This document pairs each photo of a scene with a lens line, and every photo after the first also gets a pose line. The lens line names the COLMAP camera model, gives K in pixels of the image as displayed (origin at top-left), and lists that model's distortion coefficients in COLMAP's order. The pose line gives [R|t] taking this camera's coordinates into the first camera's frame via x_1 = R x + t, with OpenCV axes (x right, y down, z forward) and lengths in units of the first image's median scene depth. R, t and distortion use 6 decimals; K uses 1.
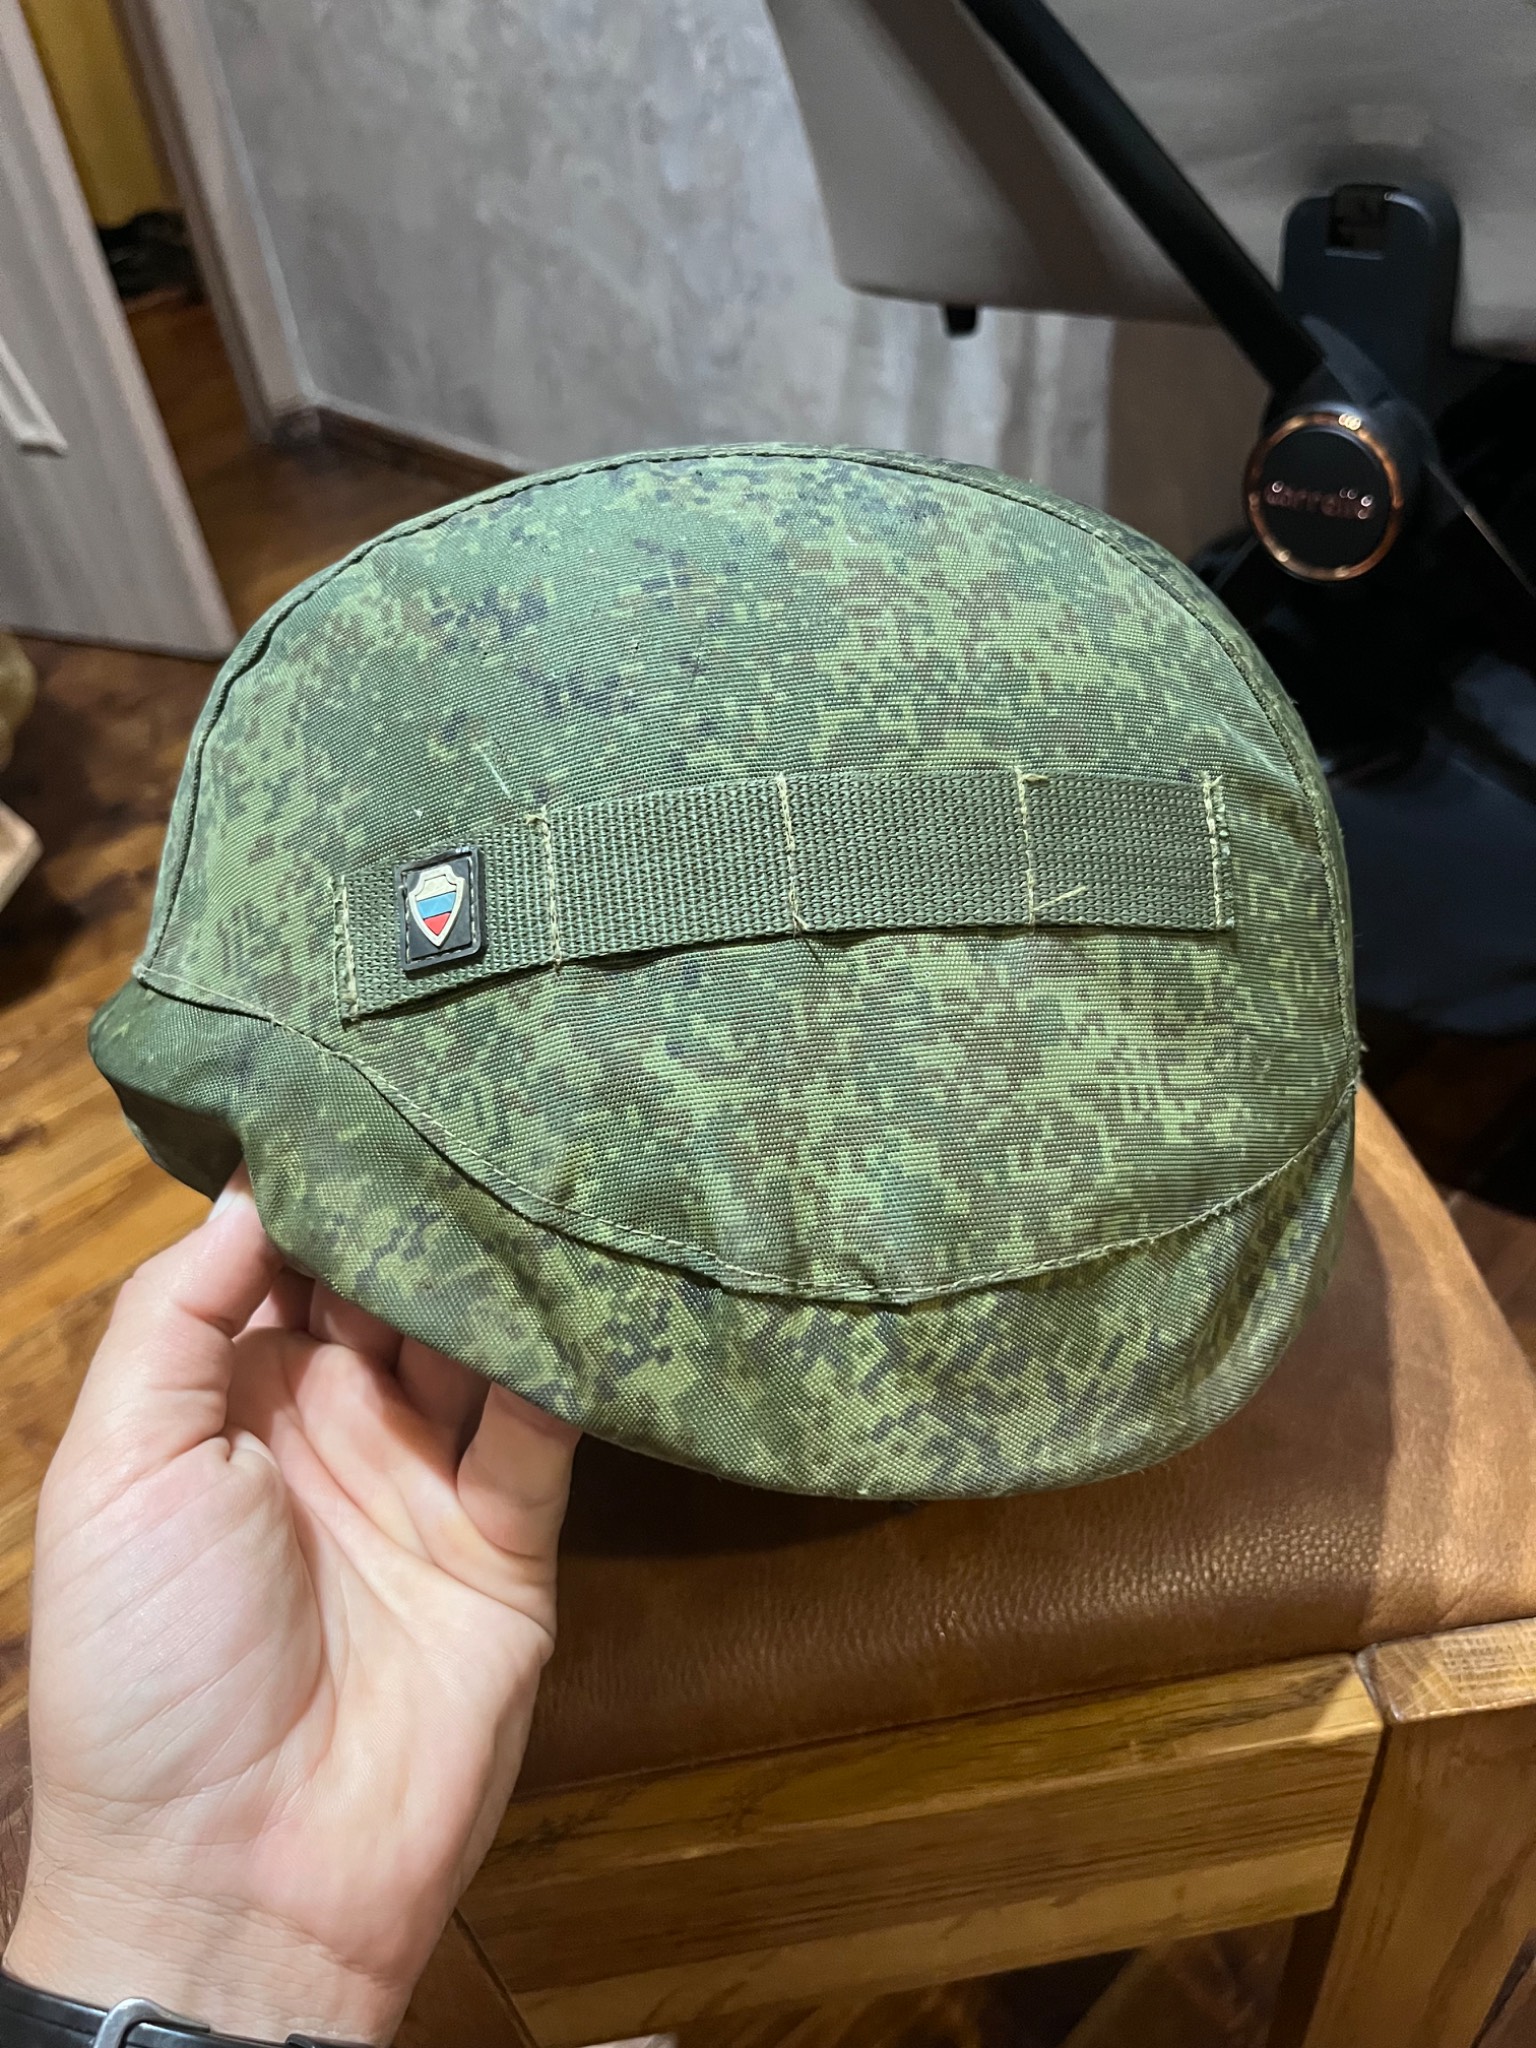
lens RADIAL K [[1584.4, 0, 738.9], [0, 1584.4, 1044.9], [0, 0, 1]] dist [0.036798, -0.108592]
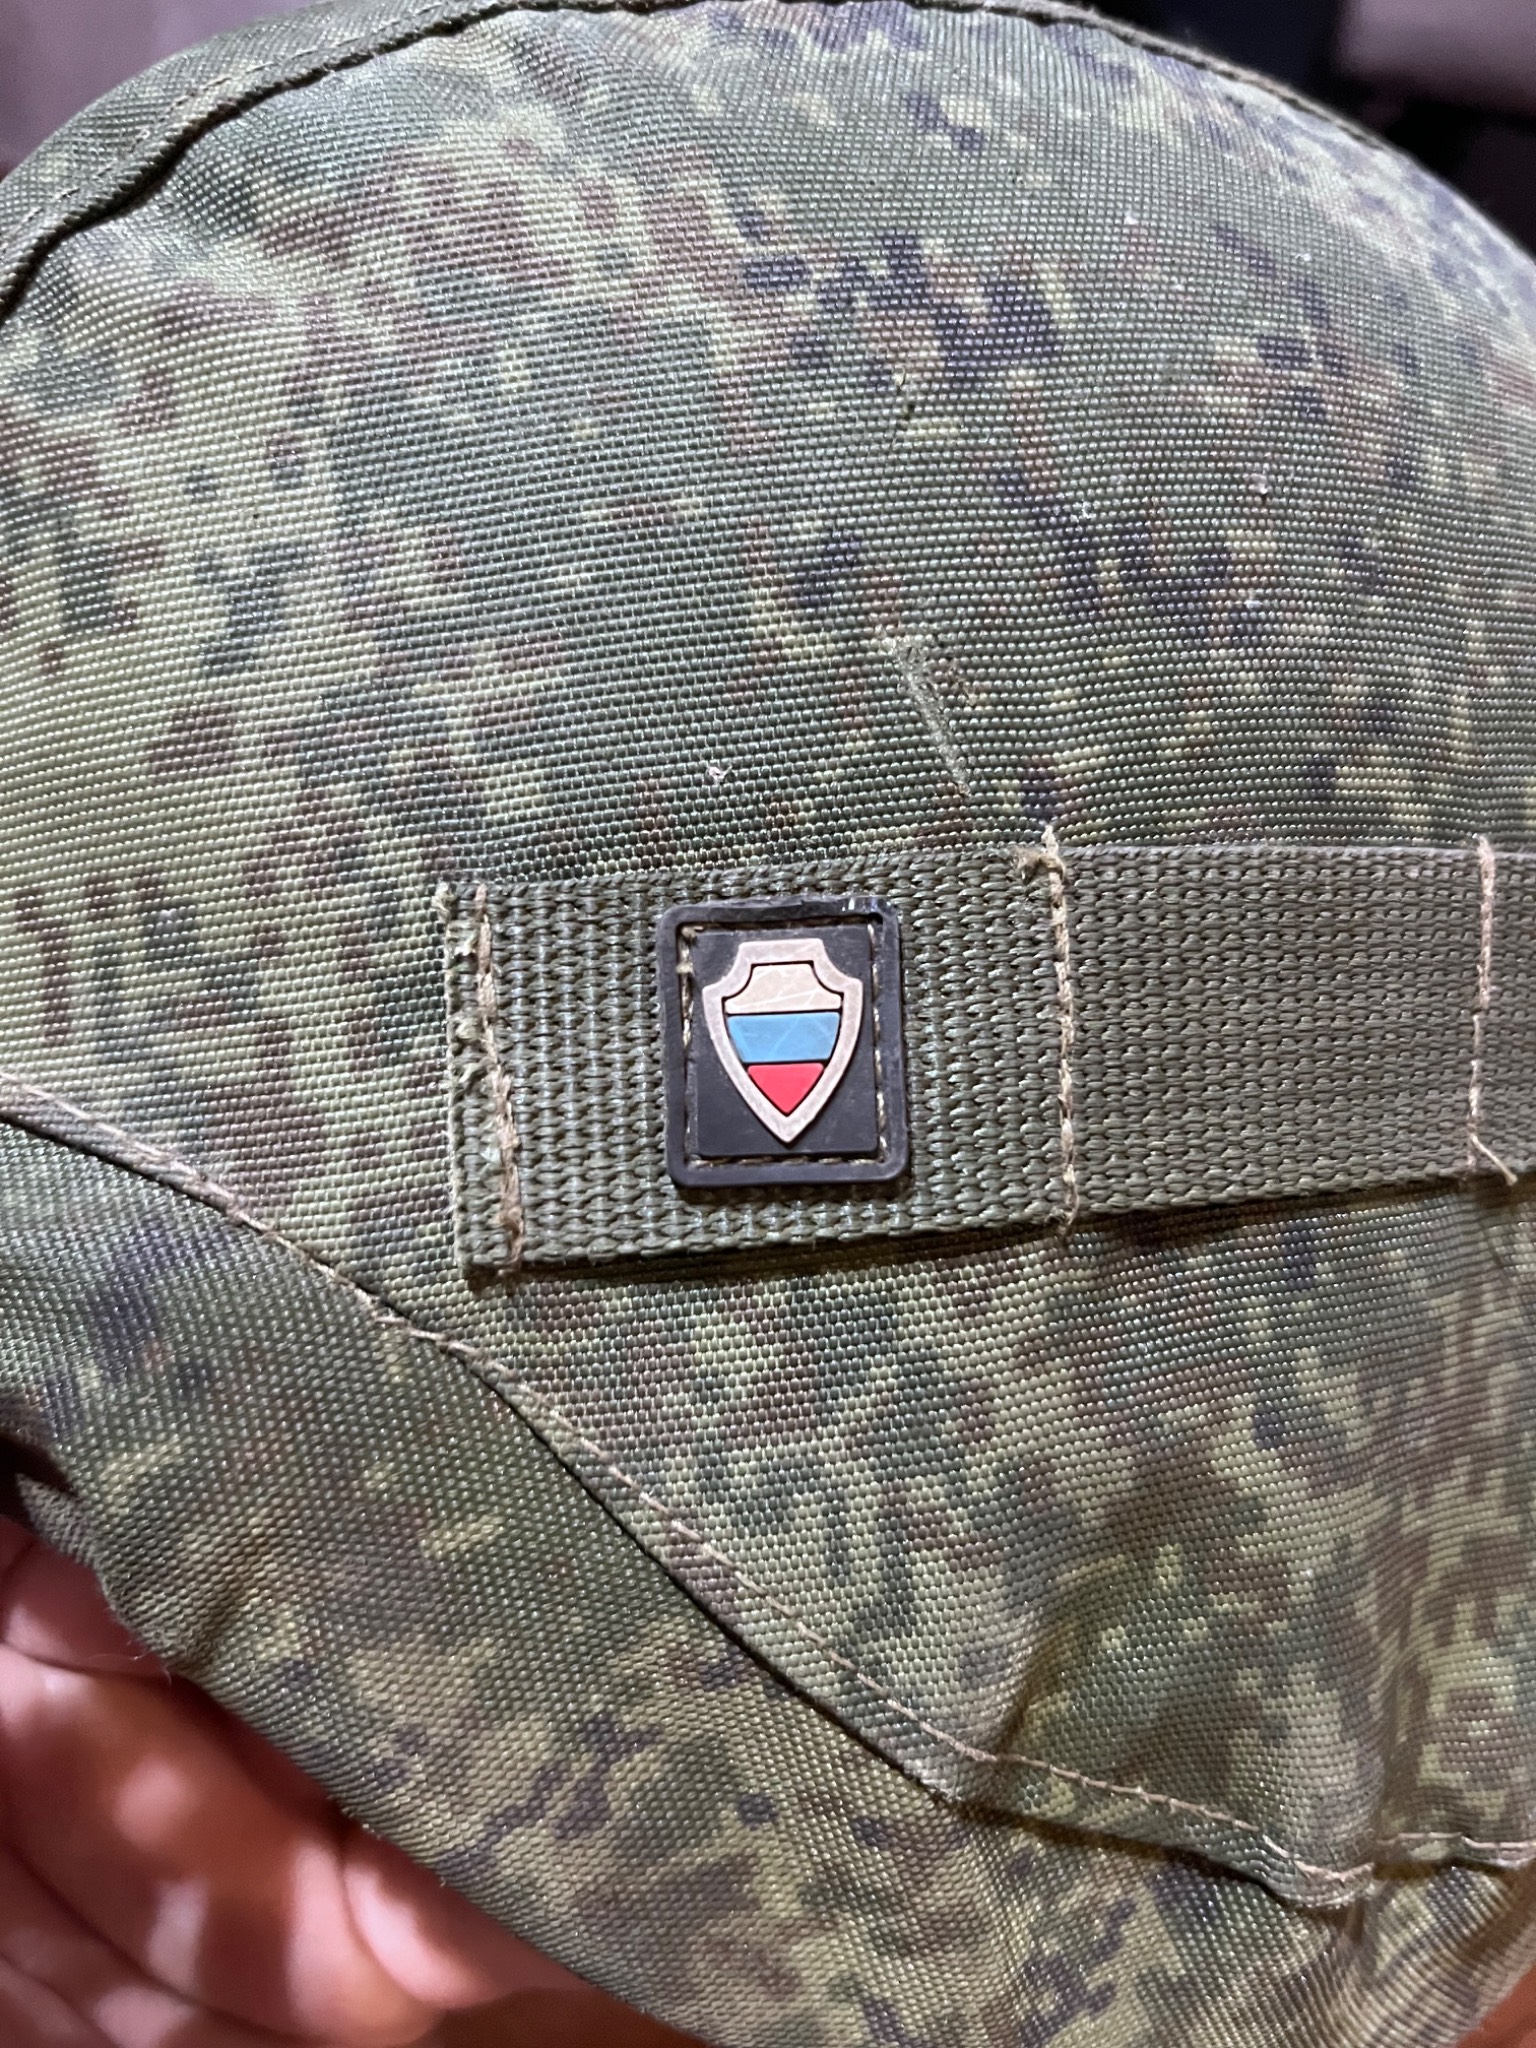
lens RADIAL K [[1572.6, 0, 768.0], [0, 1572.6, 1024.0], [0, 0, 1]] dist [0.050867, -0.101541]
pose [[0.898623, 0.094905, 0.428335, -0.373193], [-0.167189, 0.976730, 0.134341, -0.146700], [-0.405618, -0.192334, 0.893578, 0.653101]]
